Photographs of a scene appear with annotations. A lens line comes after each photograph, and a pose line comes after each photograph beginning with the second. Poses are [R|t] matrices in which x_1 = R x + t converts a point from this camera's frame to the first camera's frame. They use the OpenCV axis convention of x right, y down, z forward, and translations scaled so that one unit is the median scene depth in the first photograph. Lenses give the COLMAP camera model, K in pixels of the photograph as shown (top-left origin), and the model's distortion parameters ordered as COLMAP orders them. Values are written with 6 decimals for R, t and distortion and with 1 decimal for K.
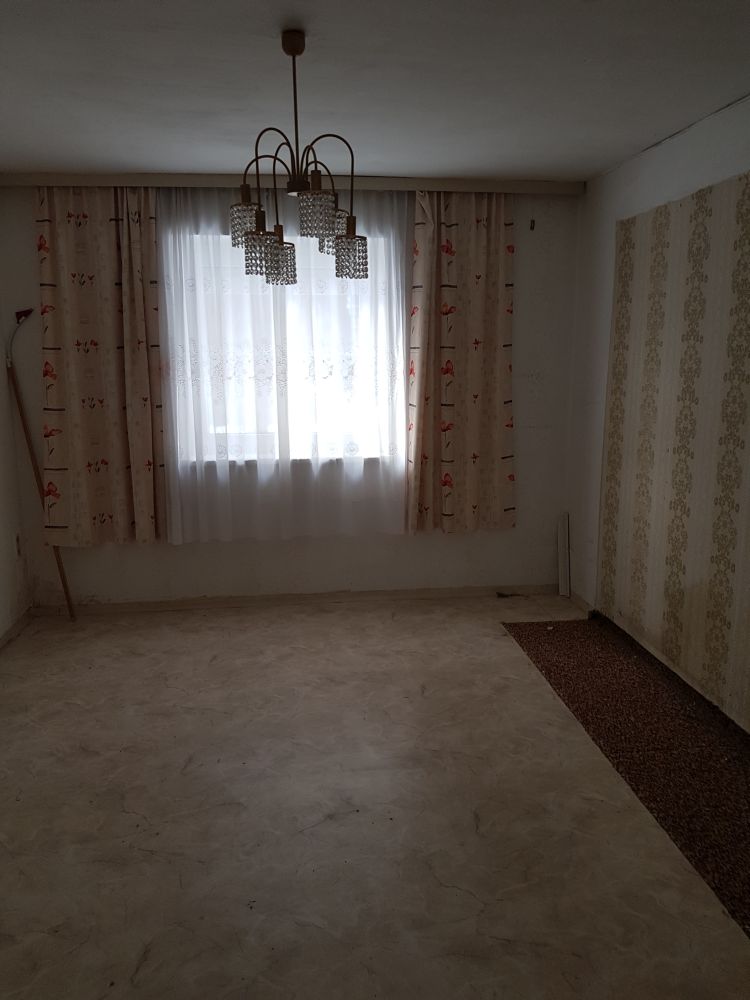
lens RADIAL K [[764.4, 0, 366.9], [0, 764.4, 493.0], [0, 0, 1]] dist [0.108398, -0.020079]
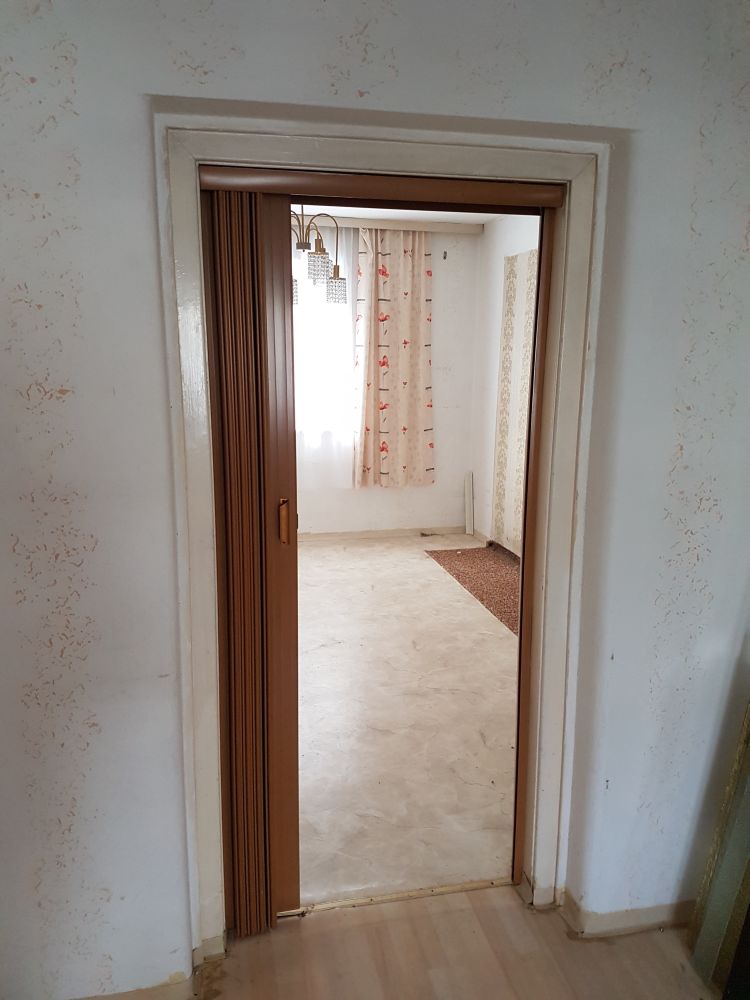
lens RADIAL K [[764.4, 0, 377.0], [0, 764.4, 507.8], [0, 0, 1]] dist [0.108398, -0.020079]
pose [[0.992075, -0.010934, 0.125167, -0.076403], [0.007741, 0.999633, 0.025968, 0.055700], [-0.125405, -0.024794, 0.991796, -0.324776]]
